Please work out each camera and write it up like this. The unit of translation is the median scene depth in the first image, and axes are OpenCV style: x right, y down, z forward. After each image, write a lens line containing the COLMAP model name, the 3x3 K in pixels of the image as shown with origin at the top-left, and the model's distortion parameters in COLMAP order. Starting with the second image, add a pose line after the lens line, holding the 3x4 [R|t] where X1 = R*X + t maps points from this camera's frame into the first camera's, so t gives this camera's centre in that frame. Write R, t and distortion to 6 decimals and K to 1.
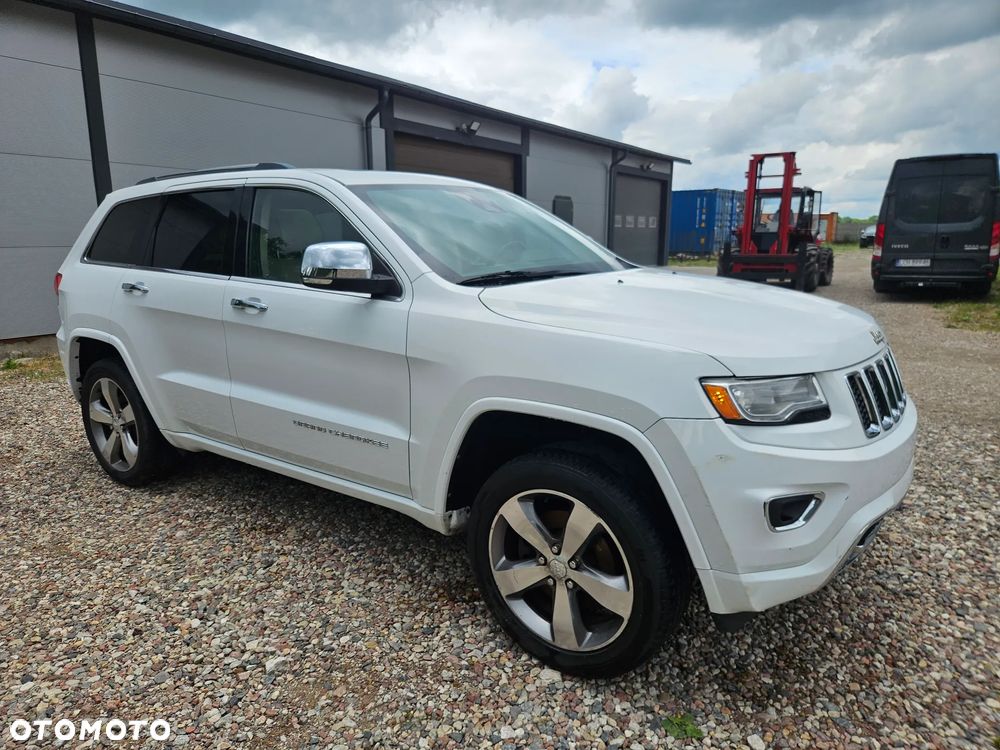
lens RADIAL K [[668.8, 0, 495.7], [0, 668.8, 373.6], [0, 0, 1]] dist [0.066524, -0.057619]
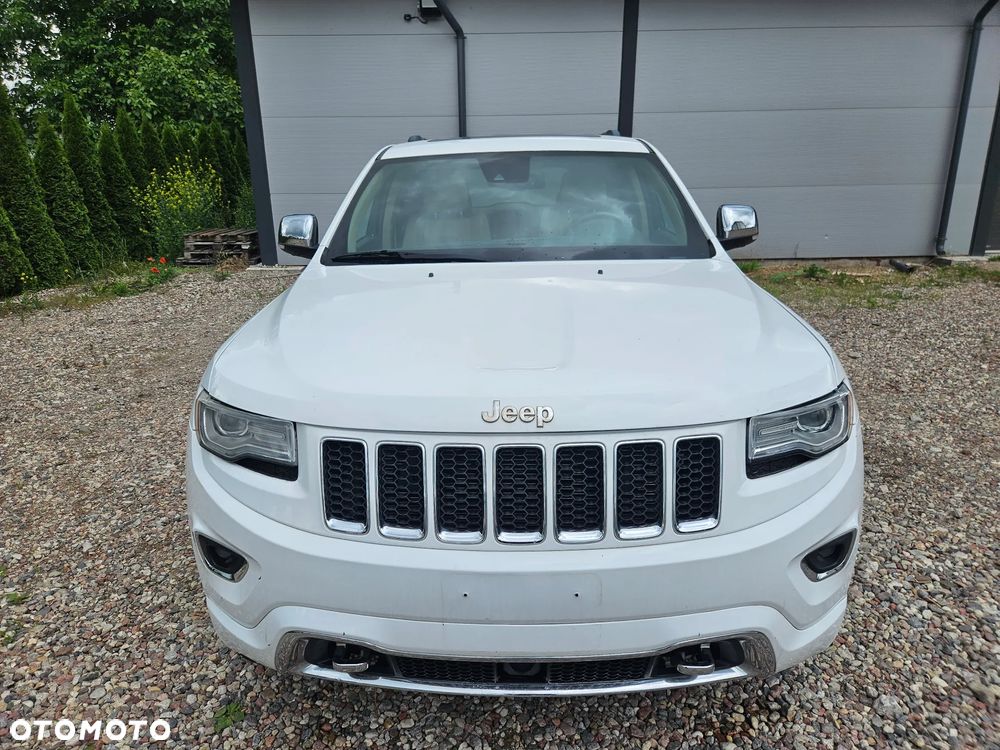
lens RADIAL K [[668.8, 0, 495.7], [0, 668.8, 373.6], [0, 0, 1]] dist [0.066524, -0.057619]
pose [[0.561552, 0.236072, -0.793051, 0.834749], [-0.157394, 0.971413, 0.177716, -0.159179], [0.812334, 0.025025, 0.582656, 0.502371]]
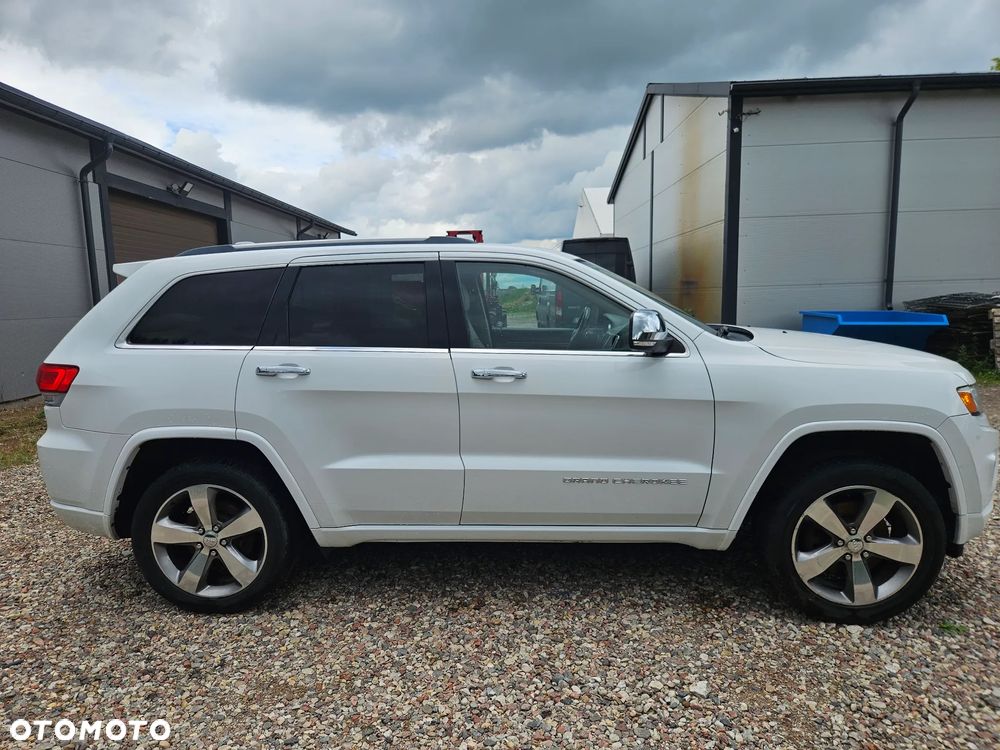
lens RADIAL K [[663.9, 0, 492.9], [0, 663.9, 379.4], [0, 0, 1]] dist [0.063101, -0.049685]
pose [[0.844924, -0.080495, 0.528795, -0.905447], [0.125254, 0.990899, -0.049296, -0.045760], [-0.520015, 0.107885, 0.847317, 0.153368]]
